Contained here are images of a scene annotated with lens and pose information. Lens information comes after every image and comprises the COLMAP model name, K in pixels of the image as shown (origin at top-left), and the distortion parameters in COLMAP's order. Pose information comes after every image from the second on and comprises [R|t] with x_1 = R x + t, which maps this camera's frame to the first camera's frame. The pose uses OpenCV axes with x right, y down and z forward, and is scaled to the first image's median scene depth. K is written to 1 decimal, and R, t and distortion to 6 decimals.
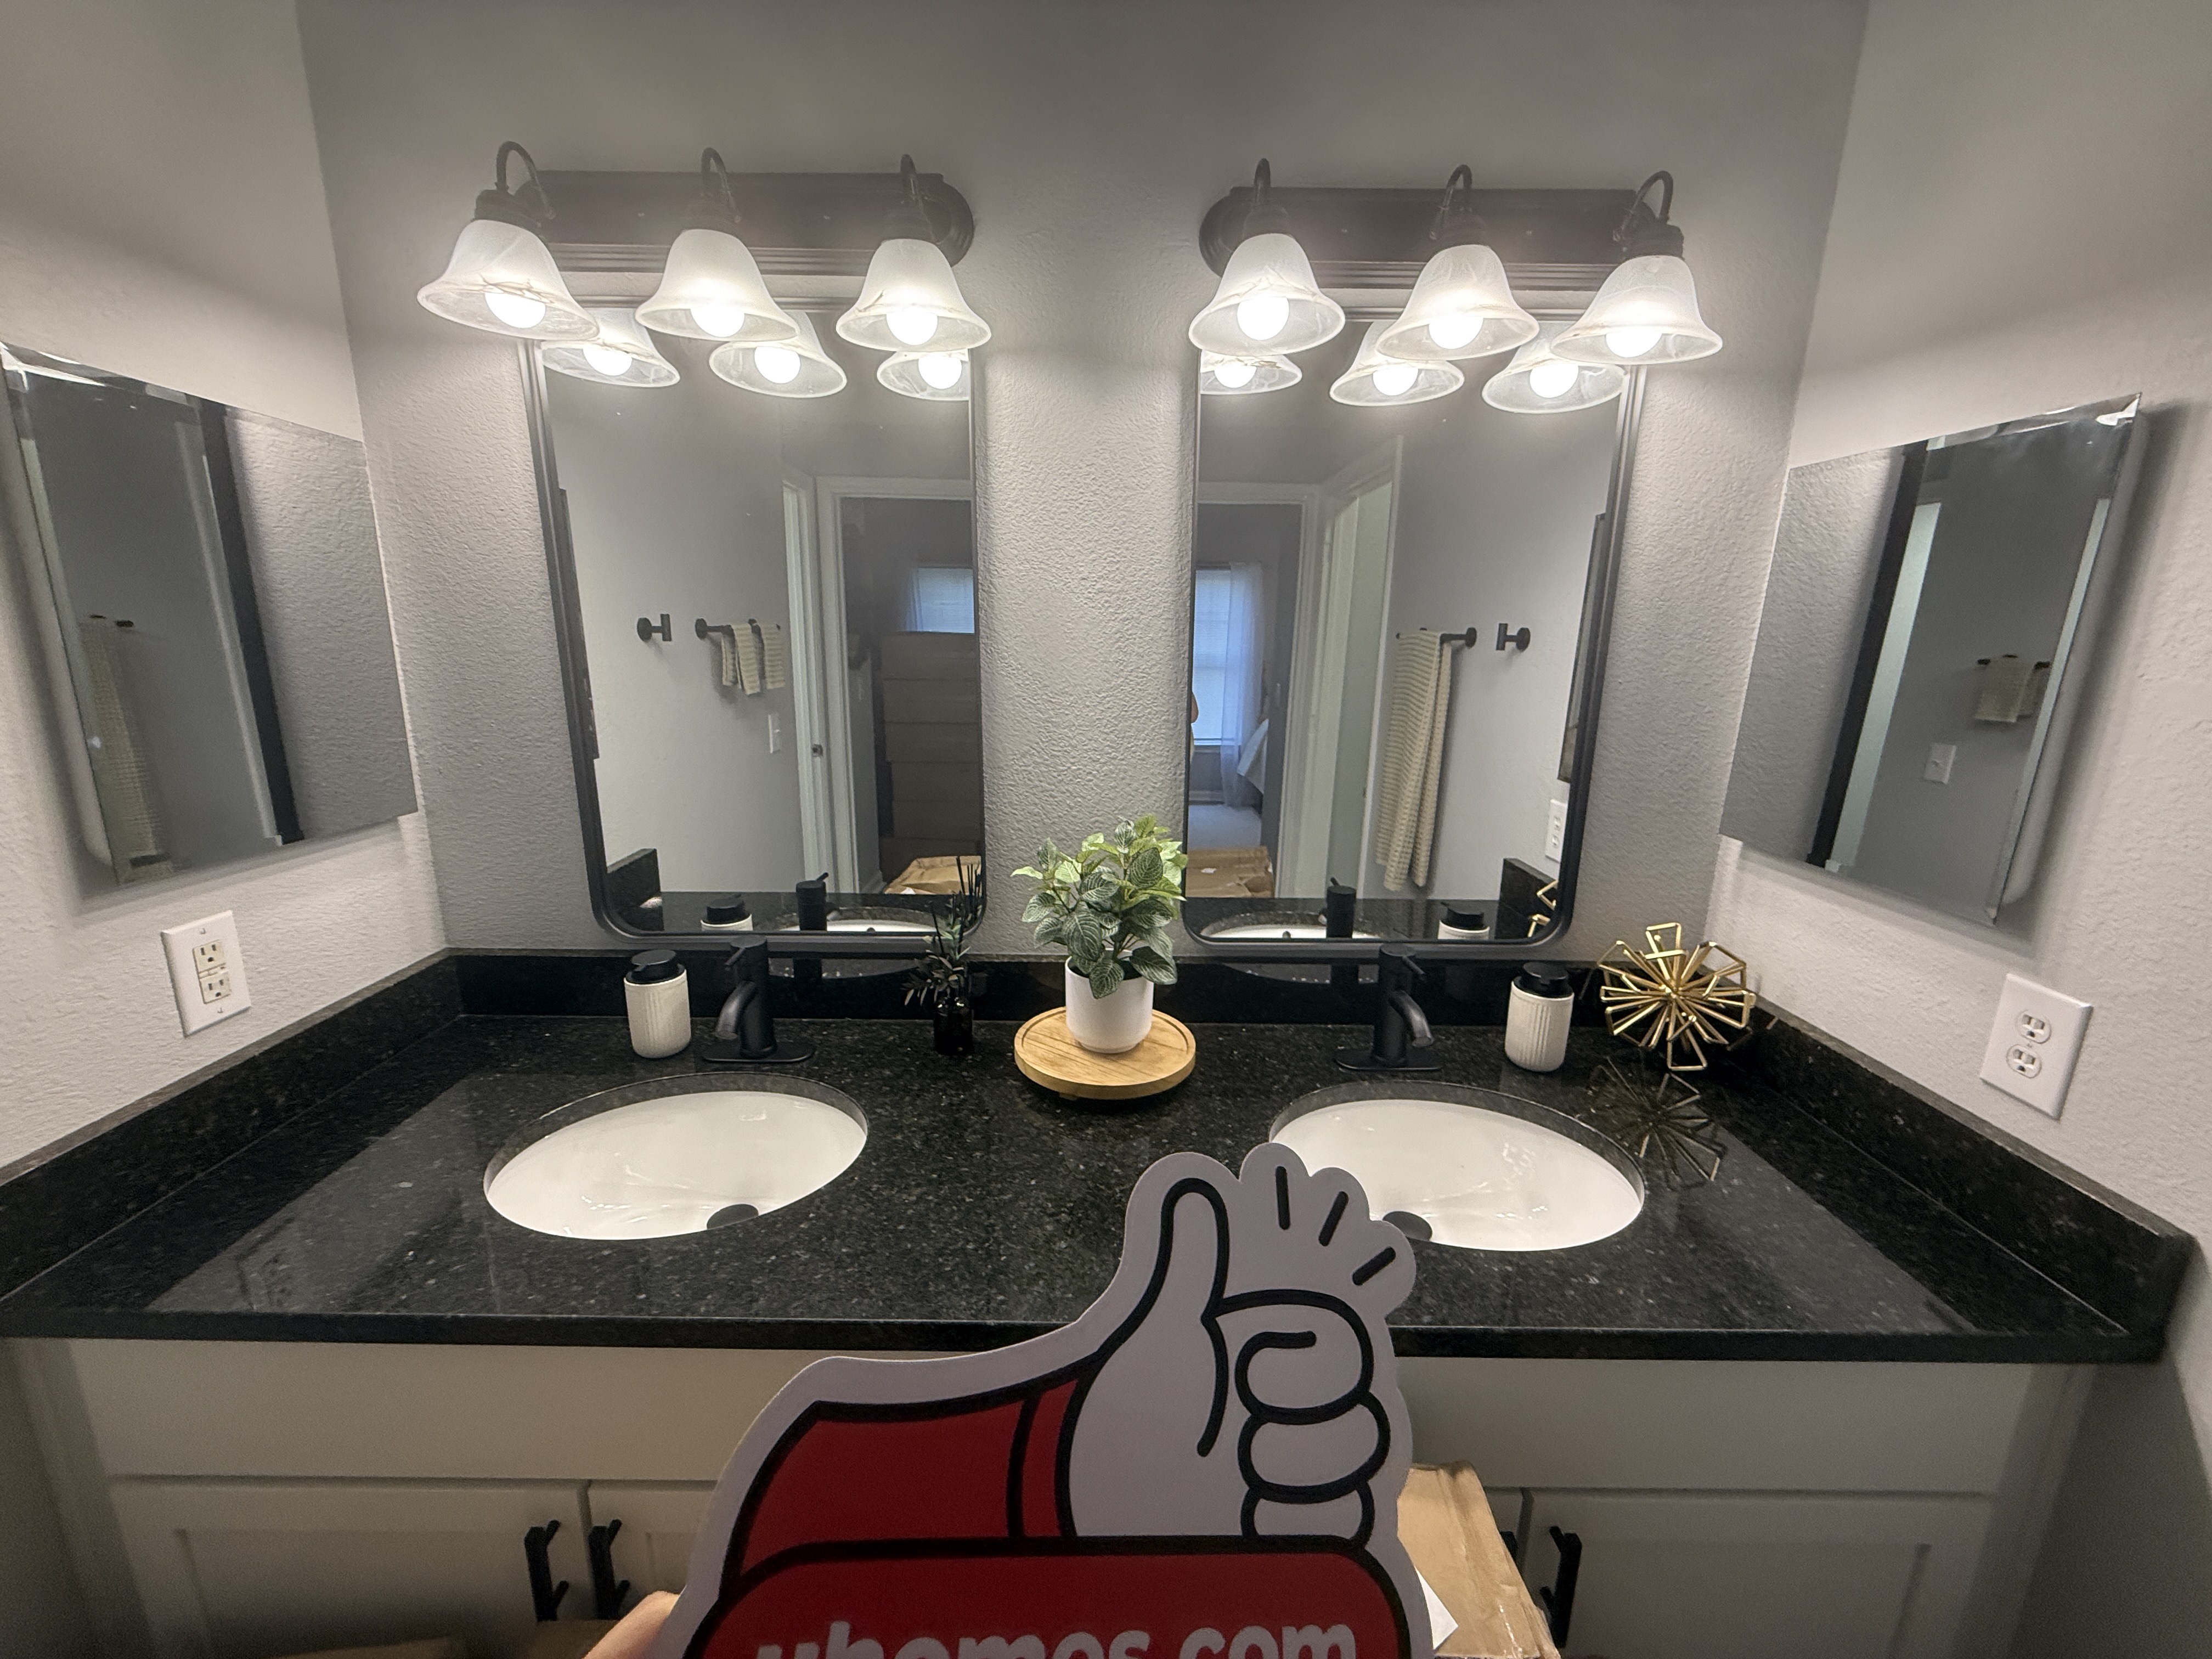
lens RADIAL K [[911.5, 0, 1106.0], [0, 911.5, 829.5], [0, 0, 1]] dist [0.062011, 0.000000]
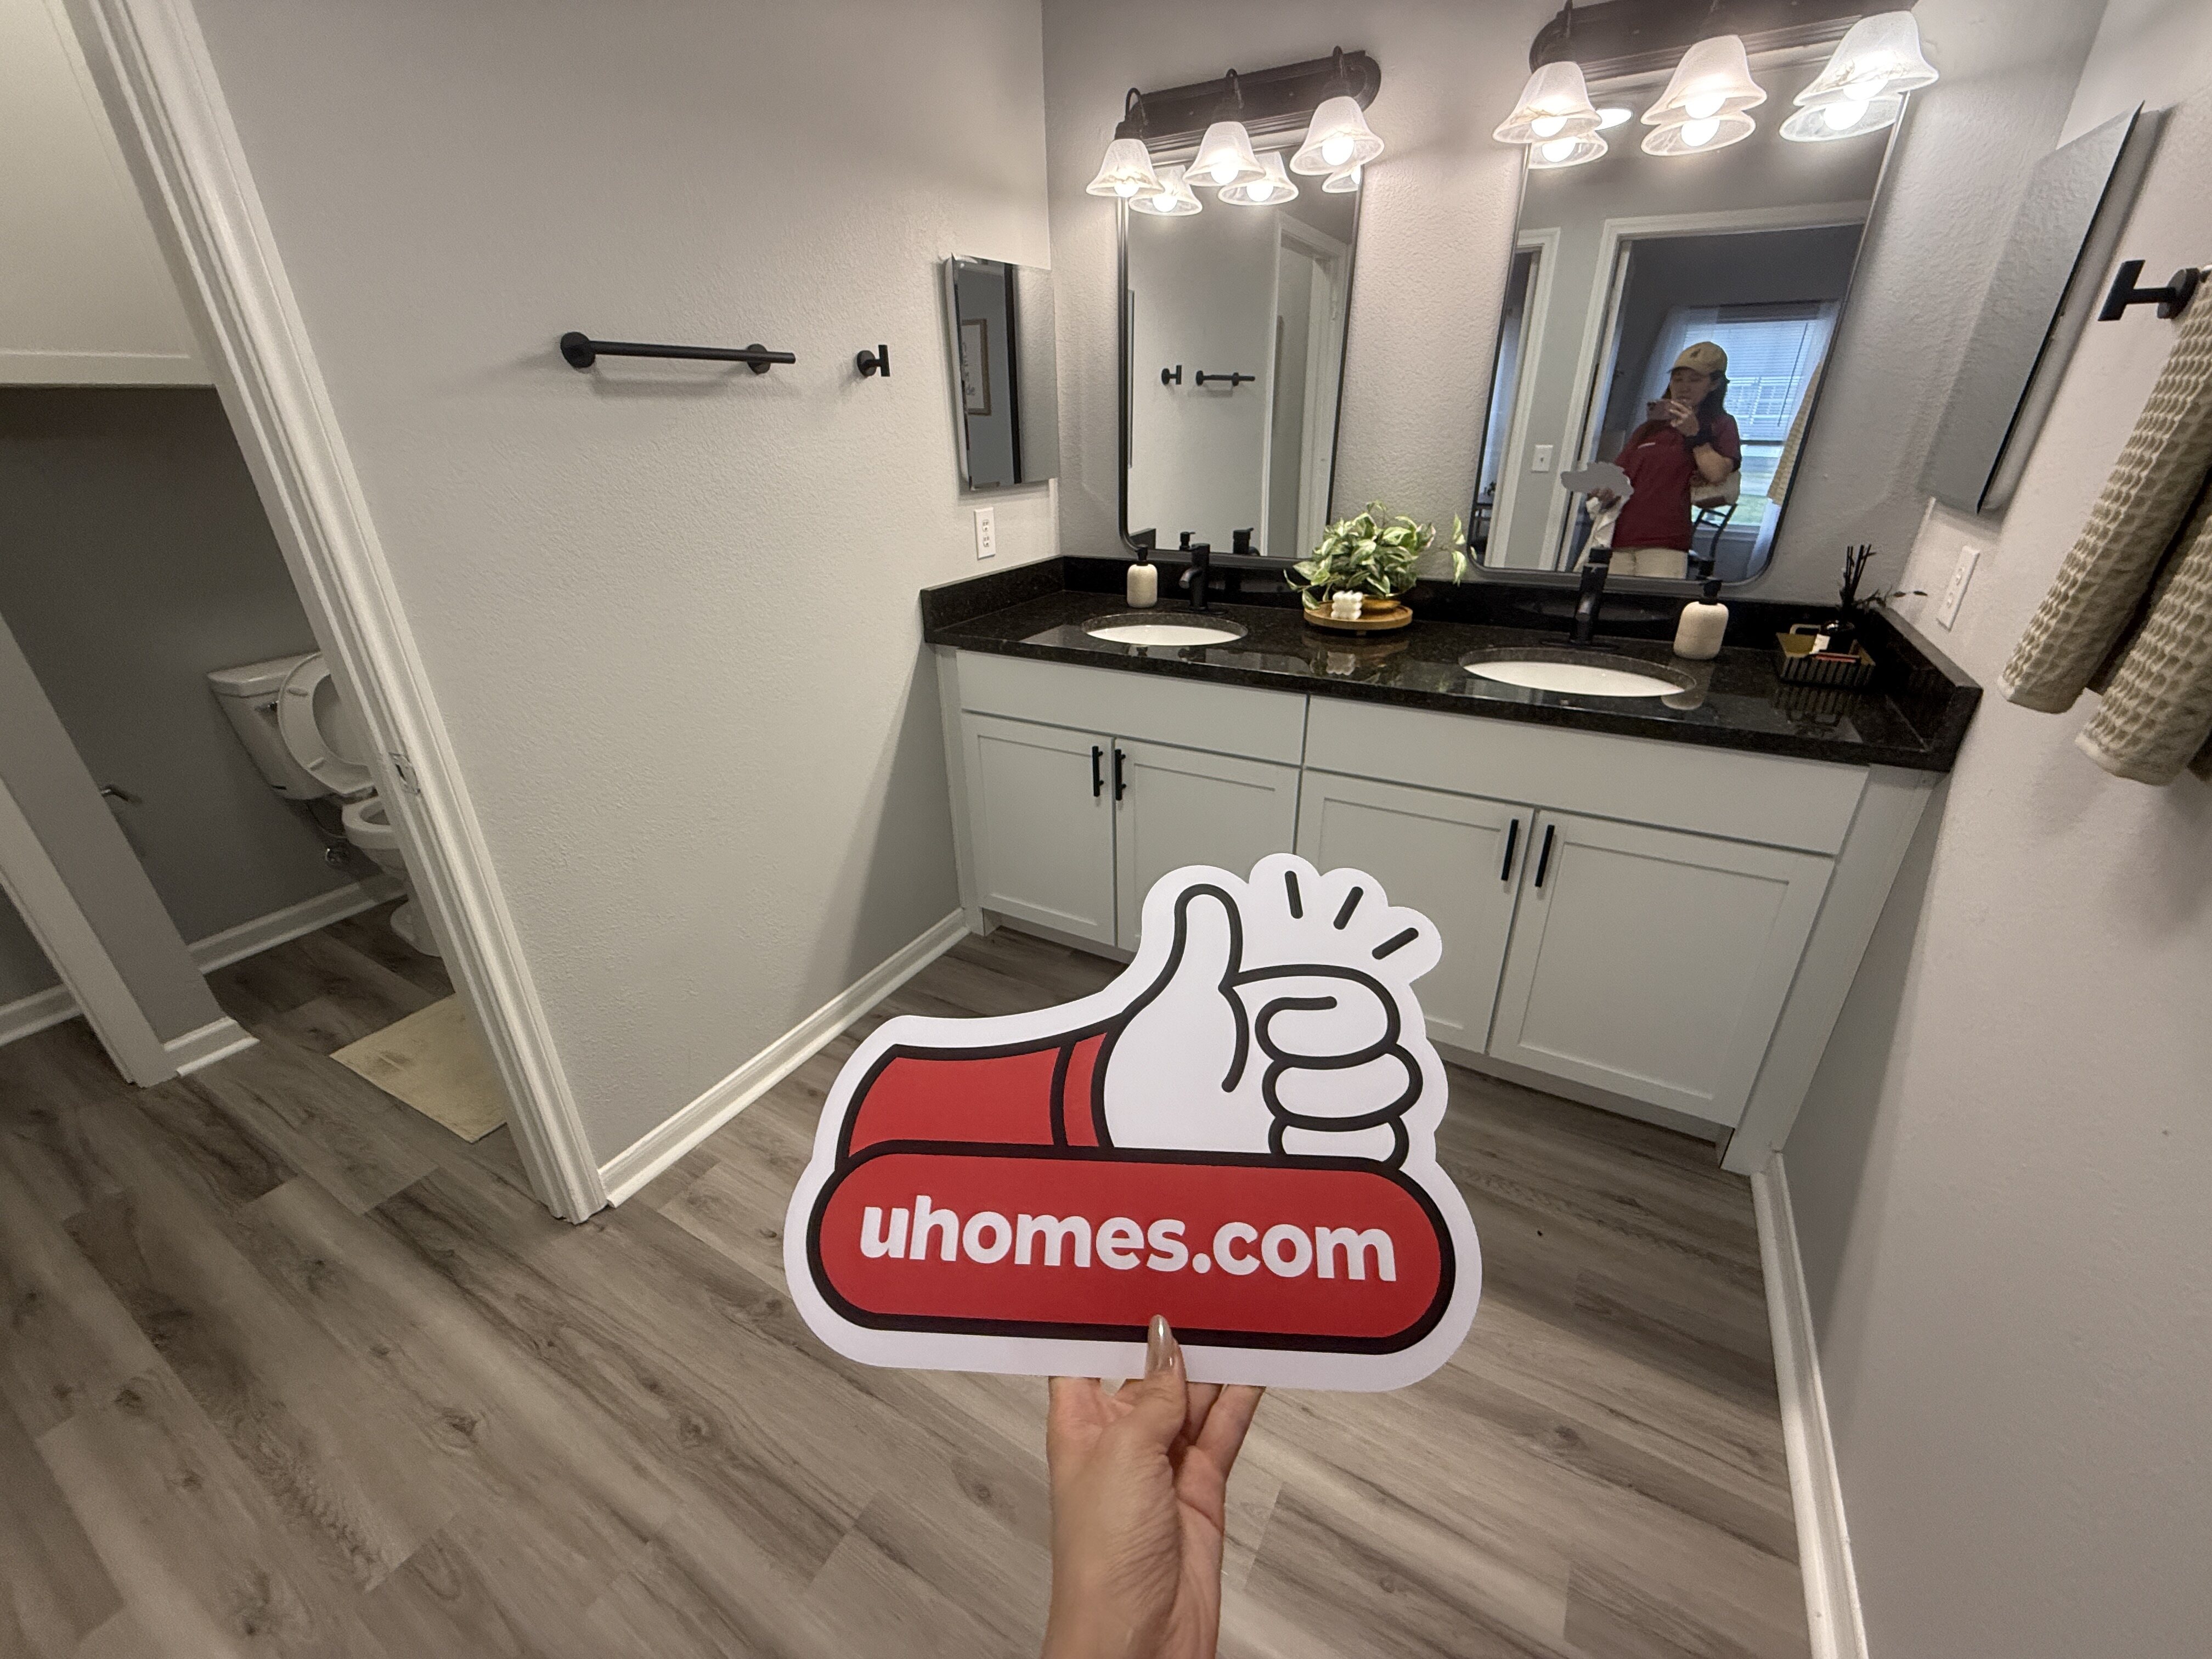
lens RADIAL K [[883.3, 0, 1096.3], [0, 883.3, 829.3], [0, 0, 1]] dist [-0.002089, -0.000365]
pose [[0.864141, 0.184782, -0.468098, 0.361317], [-0.085336, 0.970484, 0.225563, 0.286287], [0.495961, -0.154972, 0.854404, -0.689434]]
